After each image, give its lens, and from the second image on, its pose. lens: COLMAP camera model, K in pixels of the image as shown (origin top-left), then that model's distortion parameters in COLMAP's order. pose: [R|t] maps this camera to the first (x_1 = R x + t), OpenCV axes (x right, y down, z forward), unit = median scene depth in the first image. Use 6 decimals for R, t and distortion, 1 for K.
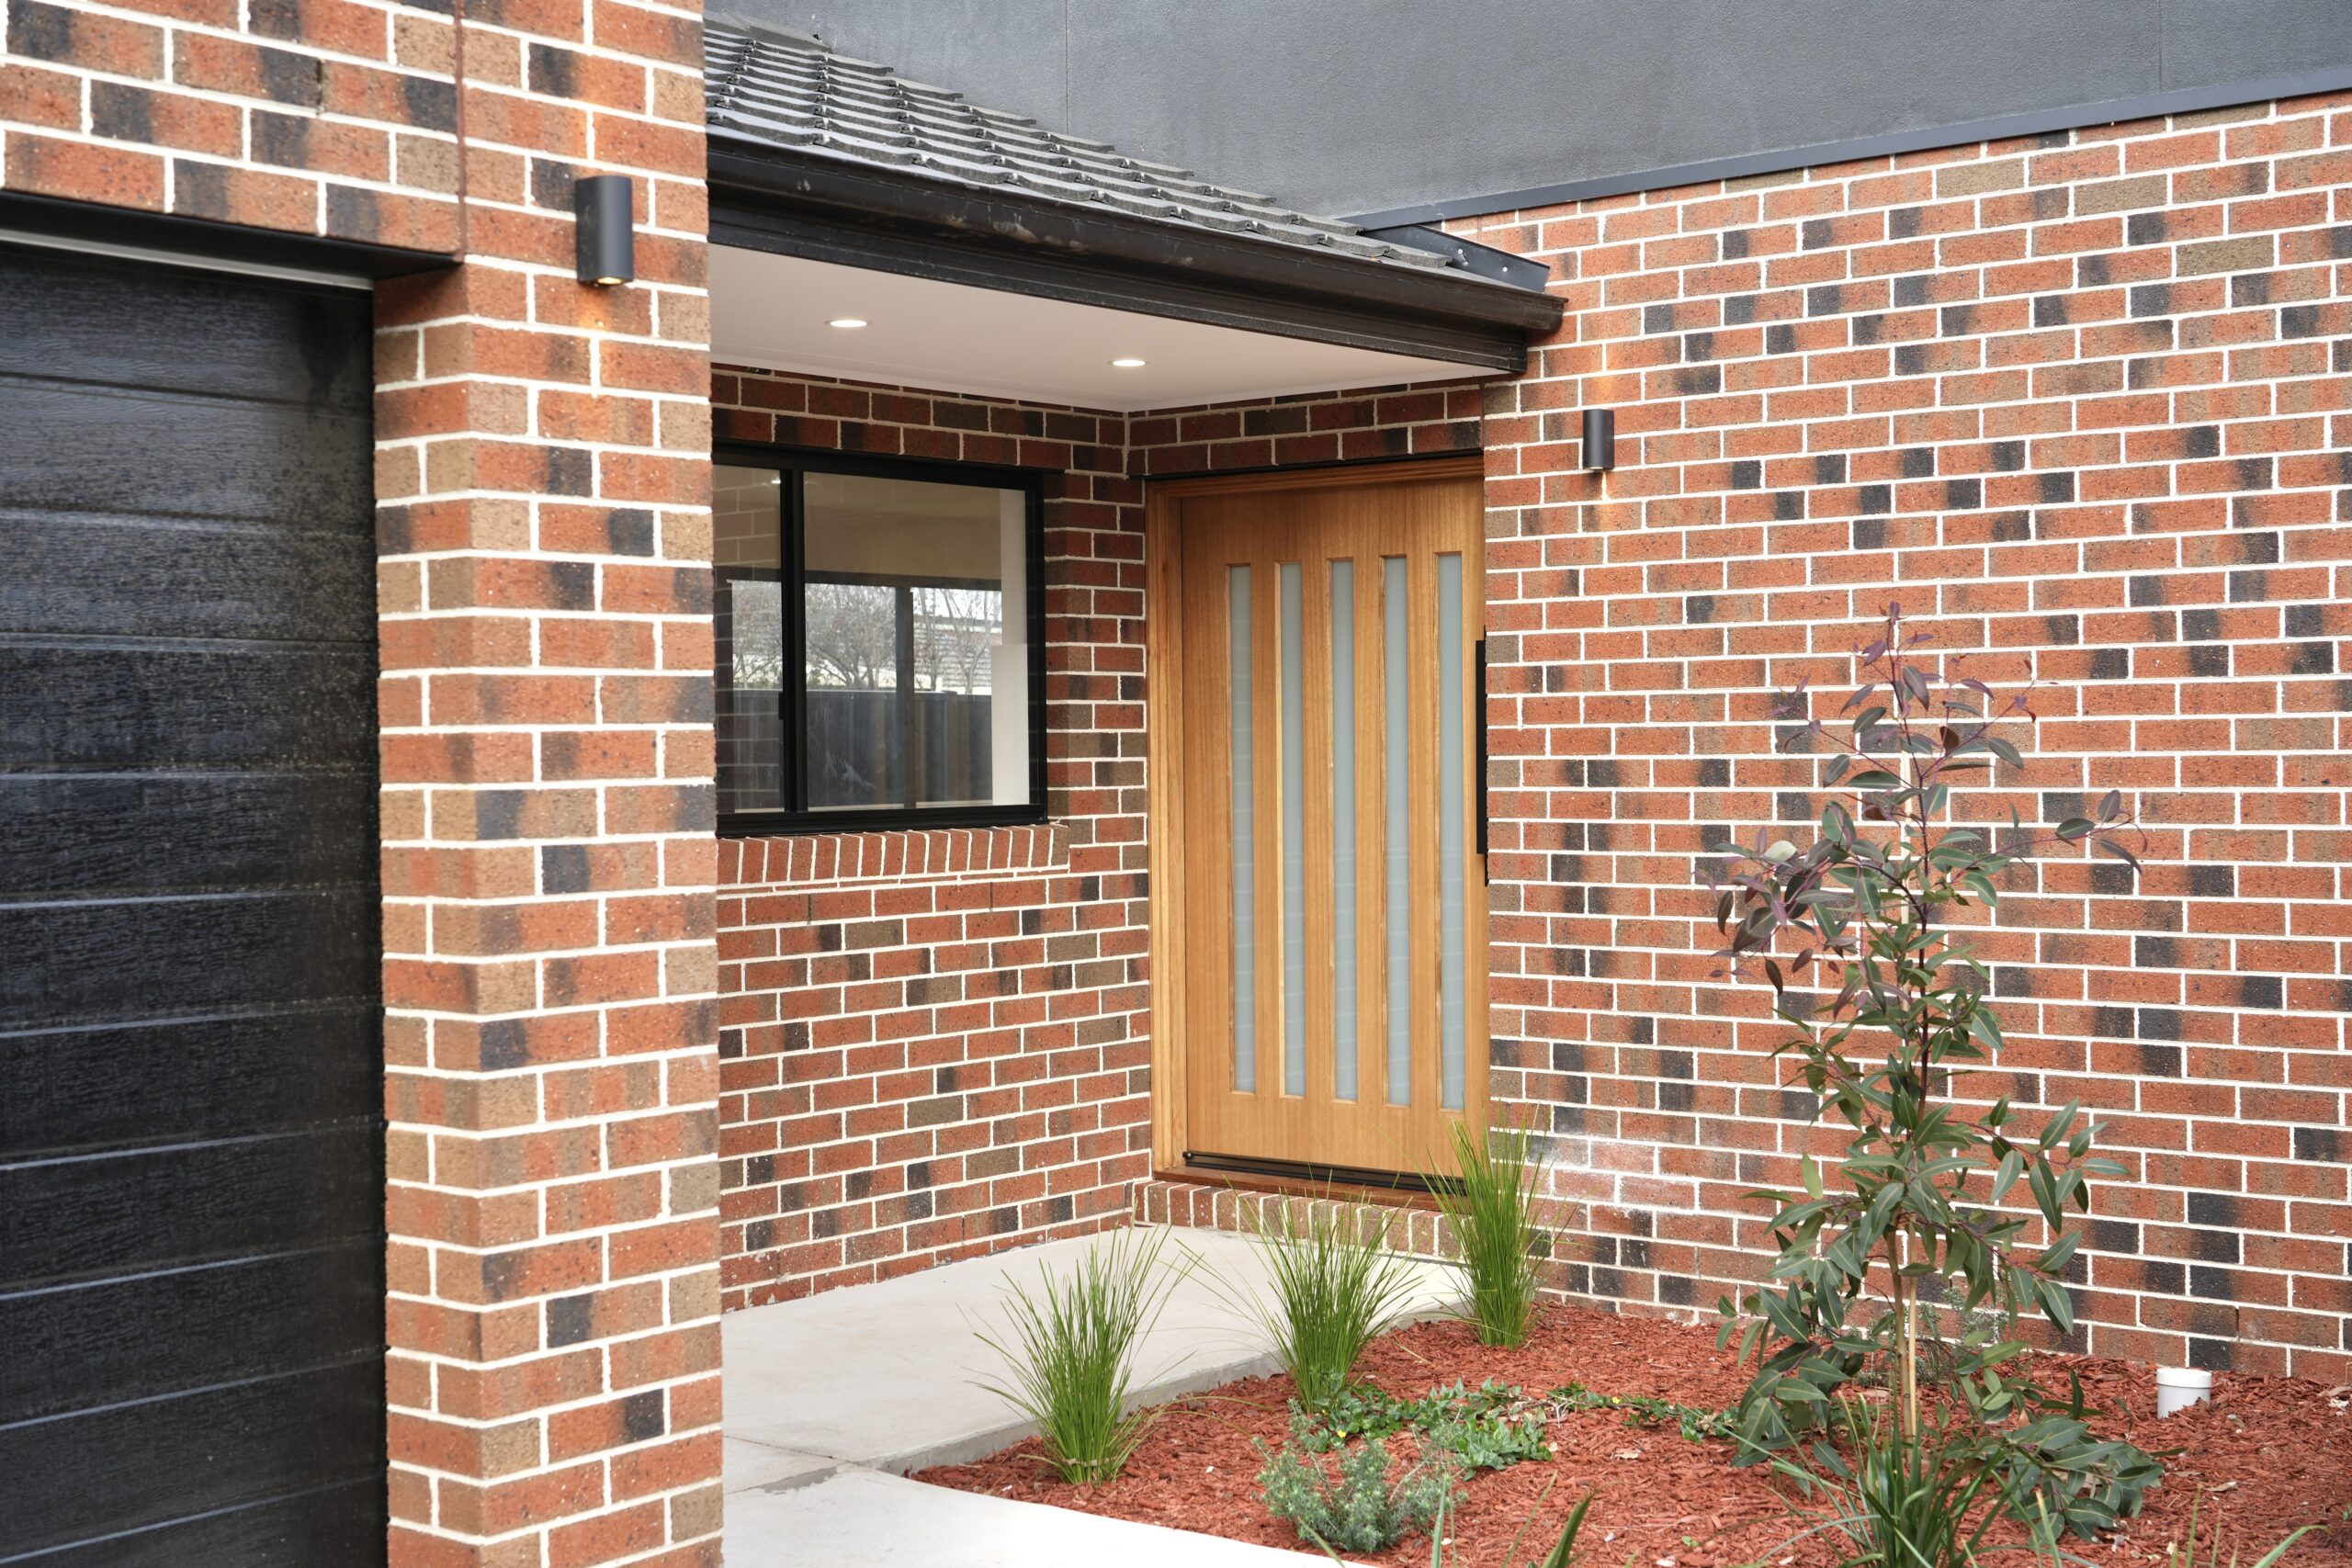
lens RADIAL K [[2985.6, 0, 1176.0], [0, 2985.6, 784.0], [0, 0, 1]] dist [0.016103, 0.013369]
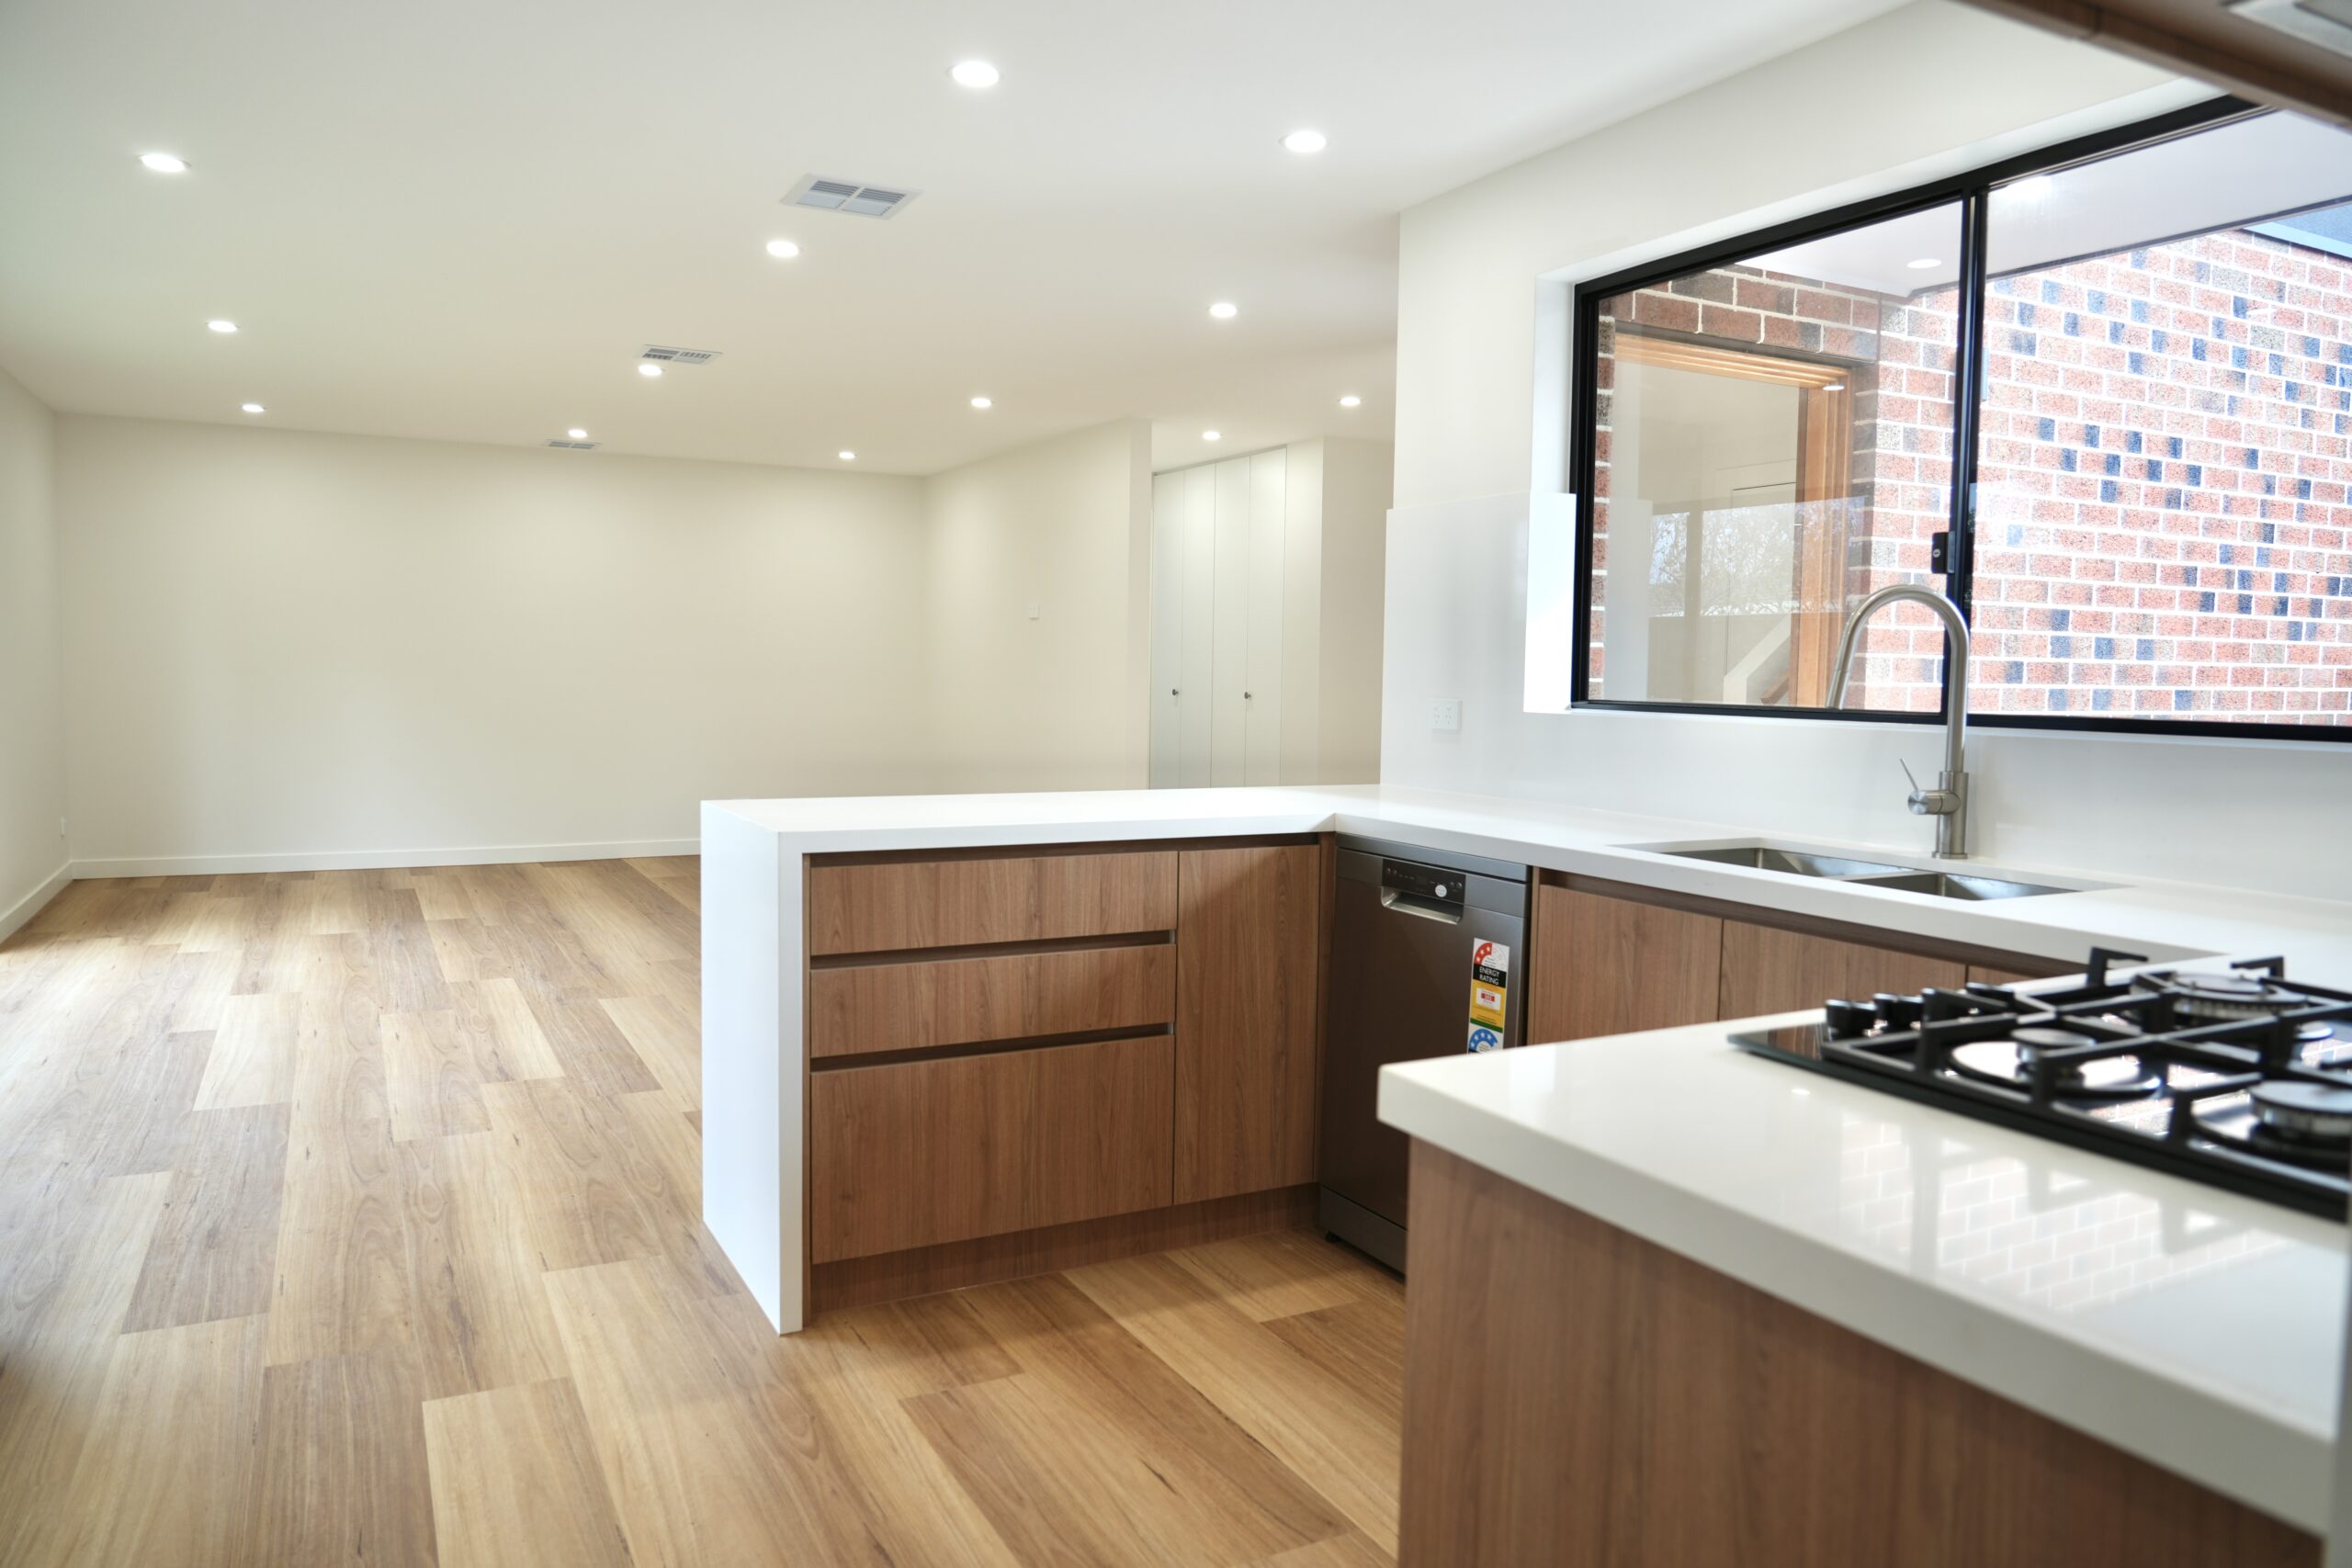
lens RADIAL K [[1595.0, 0, 1176.0], [0, 1595.0, 784.0], [0, 0, 1]] dist [-0.010963, 0.001648]
pose [[0.381068, -0.048630, 0.923267, -0.595795], [-0.005550, 0.998477, 0.054882, 0.008864], [-0.924531, -0.026038, 0.380217, 1.156723]]
